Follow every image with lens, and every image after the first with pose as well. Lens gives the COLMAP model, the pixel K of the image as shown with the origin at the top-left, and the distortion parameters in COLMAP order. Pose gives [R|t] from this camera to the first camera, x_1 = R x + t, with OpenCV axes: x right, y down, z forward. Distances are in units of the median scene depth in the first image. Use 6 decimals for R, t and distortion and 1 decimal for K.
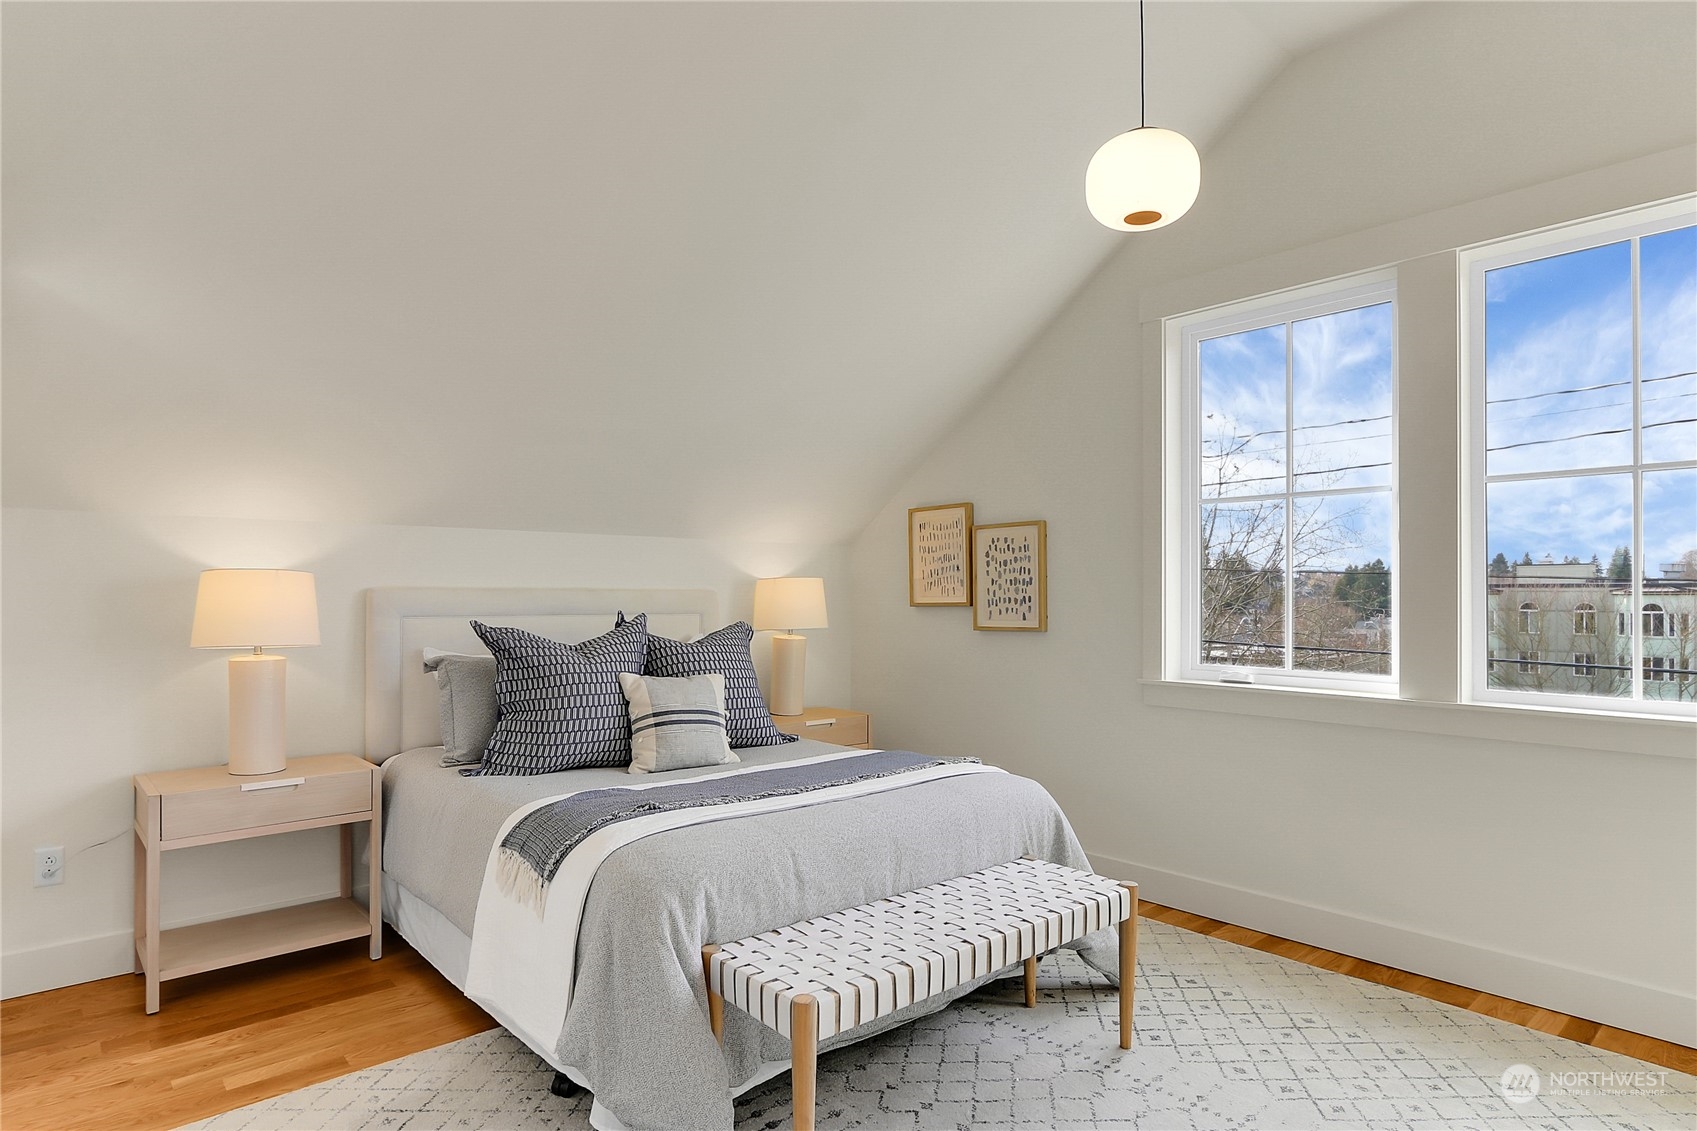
lens RADIAL K [[954.5, 0, 849.1], [0, 954.5, 565.0], [0, 0, 1]] dist [-0.019209, 0.010895]
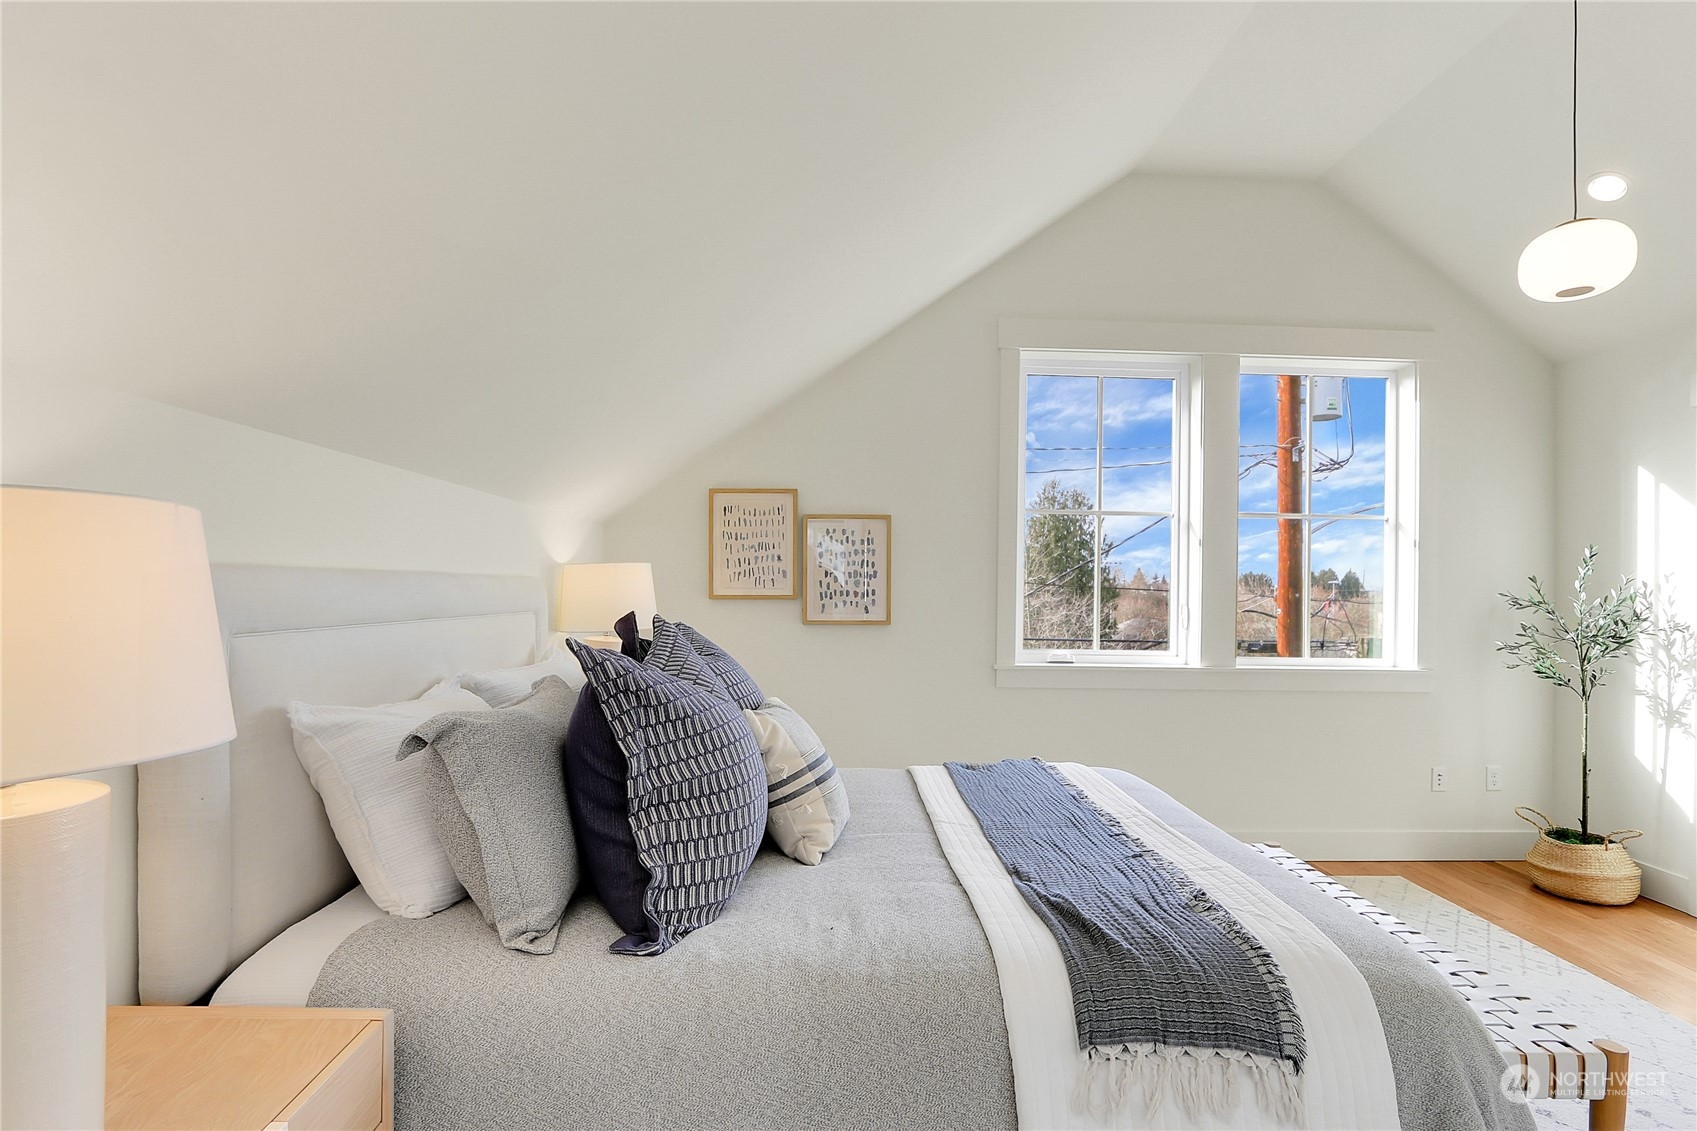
lens RADIAL K [[789.5, 0, 863.7], [0, 789.5, 578.1], [0, 0, 1]] dist [-0.017226, 0.001640]
pose [[0.650164, 0.018731, 0.759563, -0.436881], [-0.035045, 0.999371, 0.005353, 0.016347], [-0.758986, -0.030099, 0.650411, 0.457561]]
